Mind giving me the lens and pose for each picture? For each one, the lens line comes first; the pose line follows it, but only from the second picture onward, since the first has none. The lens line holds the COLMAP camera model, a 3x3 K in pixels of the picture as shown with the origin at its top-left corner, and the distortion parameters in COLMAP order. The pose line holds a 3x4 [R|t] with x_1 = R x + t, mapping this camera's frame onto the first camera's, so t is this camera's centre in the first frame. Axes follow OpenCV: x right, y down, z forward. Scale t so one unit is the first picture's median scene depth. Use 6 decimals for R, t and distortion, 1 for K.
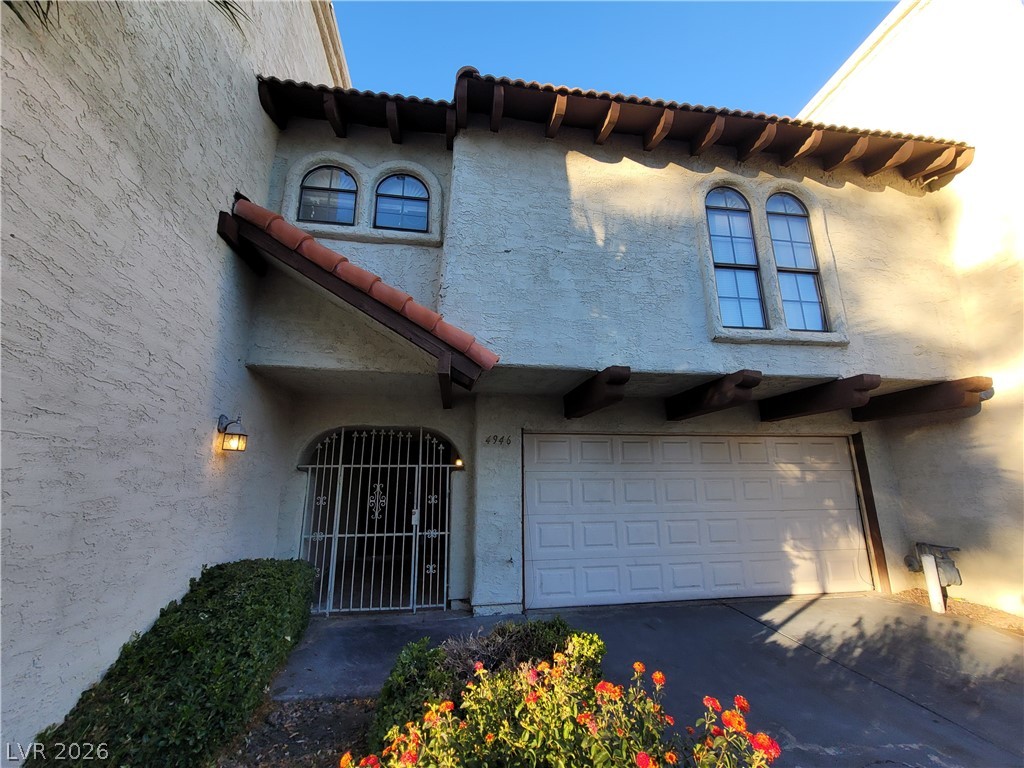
lens RADIAL K [[419.3, 0, 513.2], [0, 419.3, 384.3], [0, 0, 1]] dist [-0.005197, 0.000822]
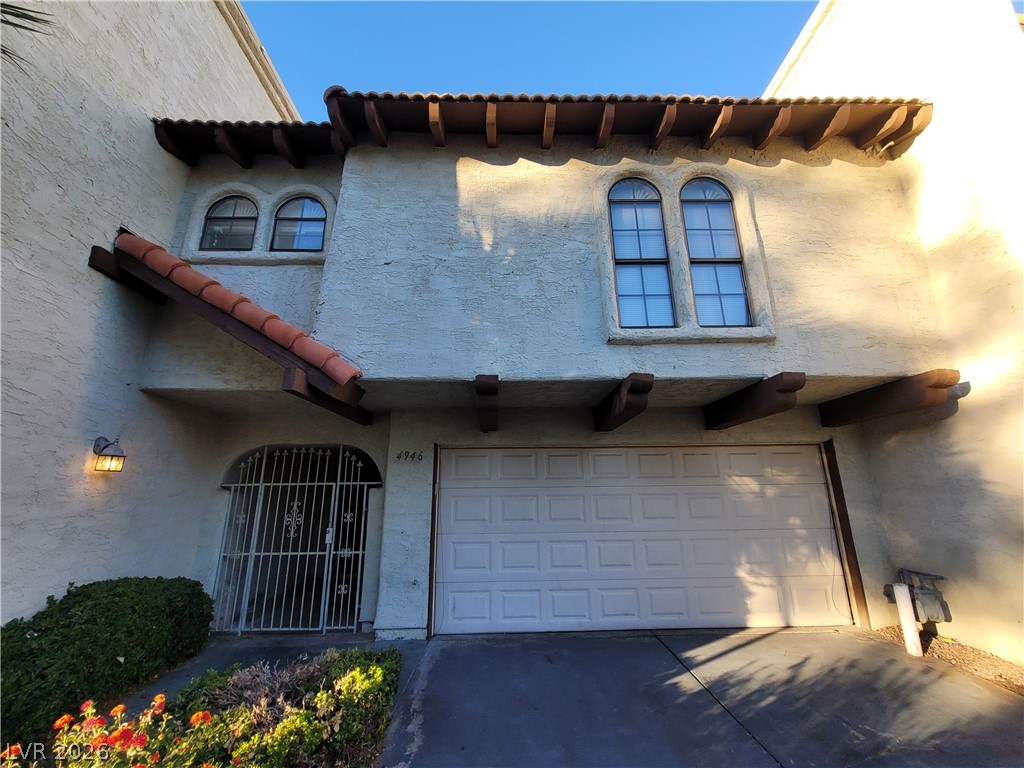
lens RADIAL K [[419.3, 0, 513.2], [0, 419.3, 384.3], [0, 0, 1]] dist [-0.005197, 0.000822]
pose [[0.991774, -0.039412, -0.121786, 0.355751], [0.035160, 0.998701, -0.036869, 0.011699], [0.123081, 0.032284, 0.991871, 0.063278]]
